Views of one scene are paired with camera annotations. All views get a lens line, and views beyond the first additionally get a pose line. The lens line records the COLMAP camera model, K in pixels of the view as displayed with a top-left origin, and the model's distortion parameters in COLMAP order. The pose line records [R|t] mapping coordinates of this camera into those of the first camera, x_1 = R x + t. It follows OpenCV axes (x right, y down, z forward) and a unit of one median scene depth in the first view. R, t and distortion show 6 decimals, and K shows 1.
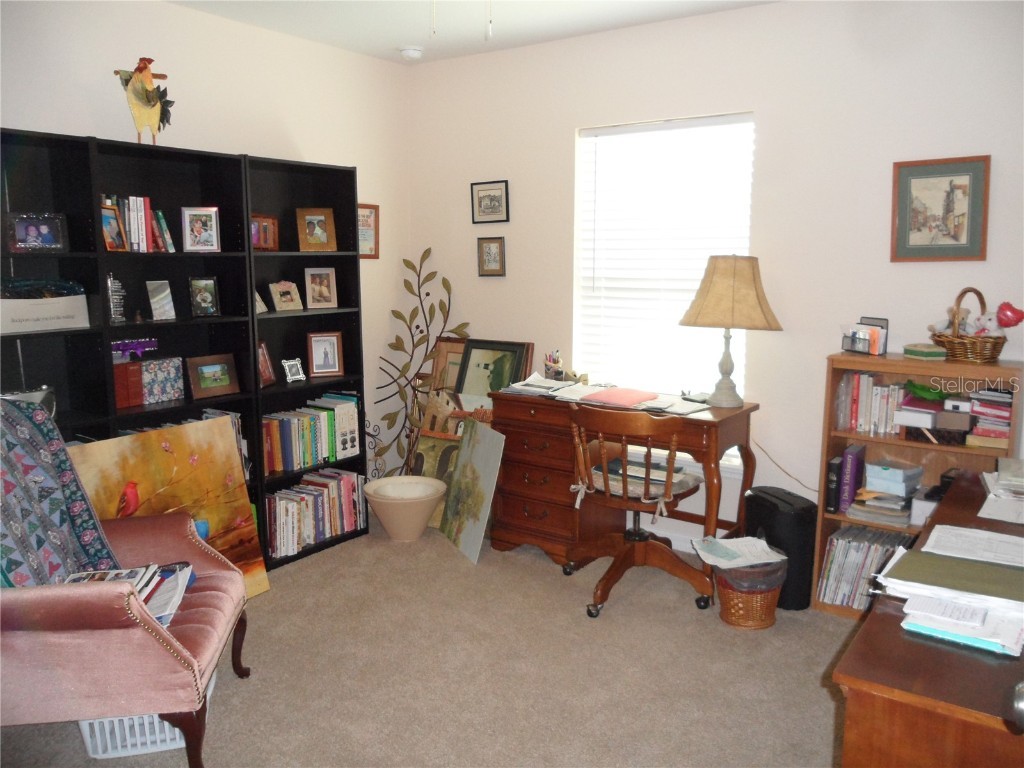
lens RADIAL K [[806.0, 0, 518.8], [0, 806.0, 385.6], [0, 0, 1]] dist [-0.050992, 0.017214]
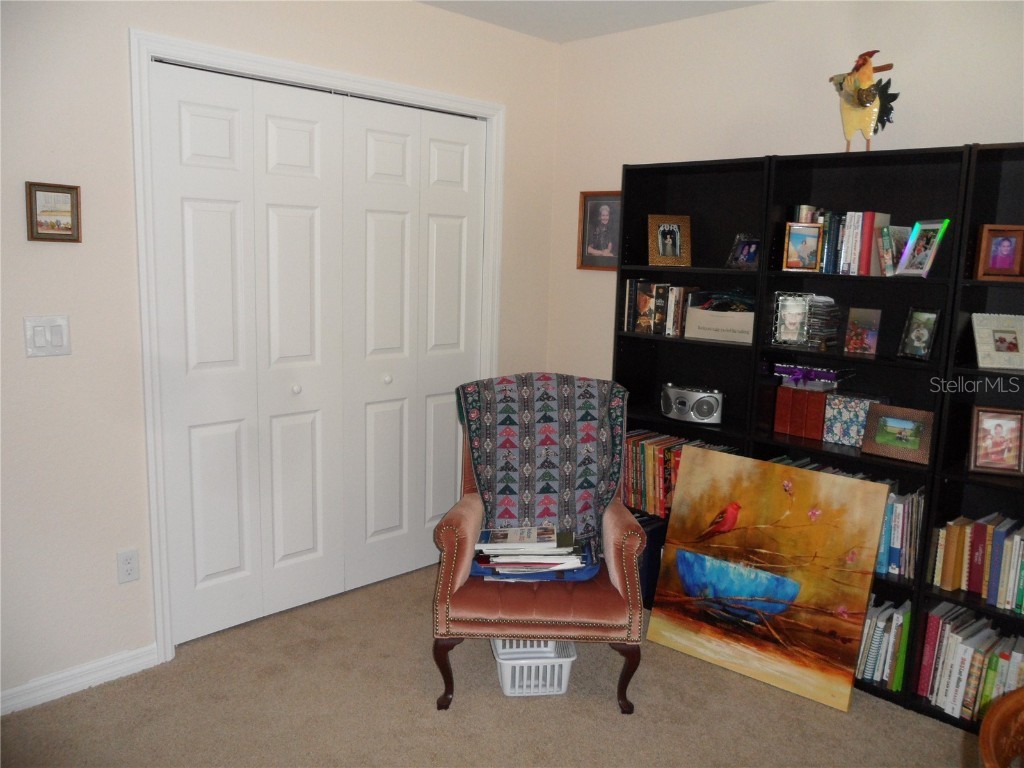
lens RADIAL K [[806.0, 0, 520.0], [0, 806.0, 388.1], [0, 0, 1]] dist [-0.050992, 0.017214]
pose [[-0.139360, 0.148203, -0.979089, 0.474716], [-0.192225, 0.965880, 0.173564, -0.130230], [0.971405, 0.212393, -0.106116, 0.774343]]
